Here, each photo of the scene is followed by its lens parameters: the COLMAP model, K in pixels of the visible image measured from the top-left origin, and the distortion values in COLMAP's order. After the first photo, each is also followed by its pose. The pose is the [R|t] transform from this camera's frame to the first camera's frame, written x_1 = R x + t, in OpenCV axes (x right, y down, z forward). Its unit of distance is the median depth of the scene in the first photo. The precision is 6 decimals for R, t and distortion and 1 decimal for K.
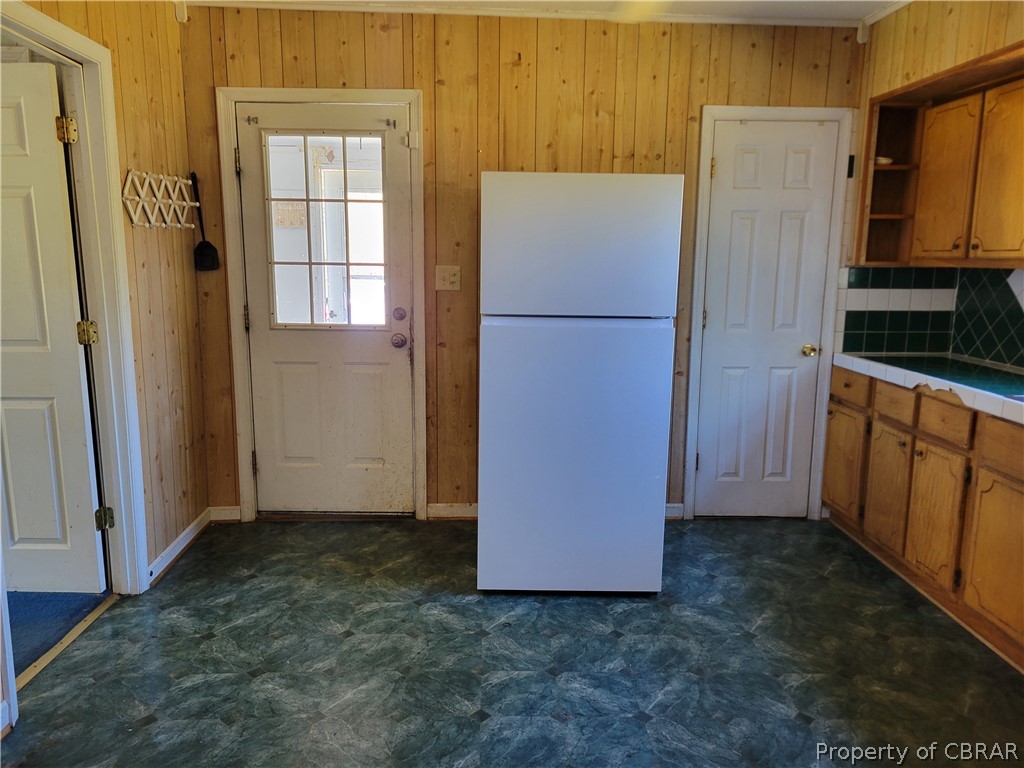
lens RADIAL K [[785.8, 0, 519.1], [0, 785.8, 389.7], [0, 0, 1]] dist [0.061969, -0.037566]
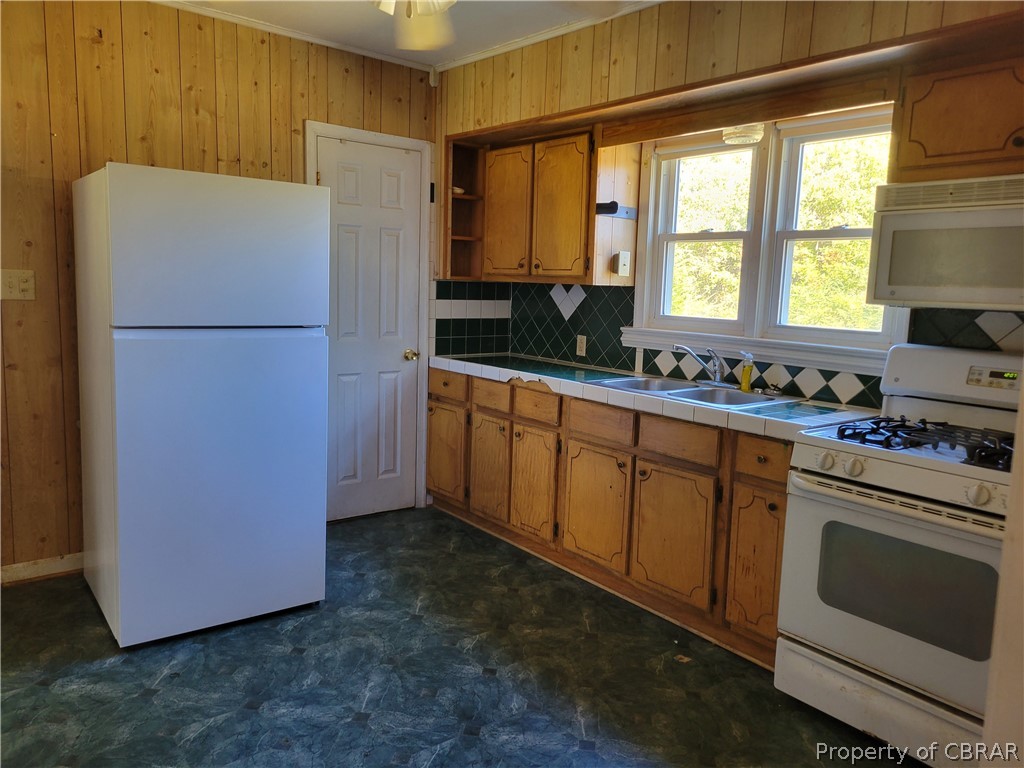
lens RADIAL K [[785.8, 0, 519.1], [0, 785.8, 389.7], [0, 0, 1]] dist [0.061969, -0.037566]
pose [[0.798140, -0.069768, 0.598418, -0.199209], [0.079901, 0.996756, 0.009642, 0.000013], [-0.597150, 0.040118, 0.801126, 0.034291]]
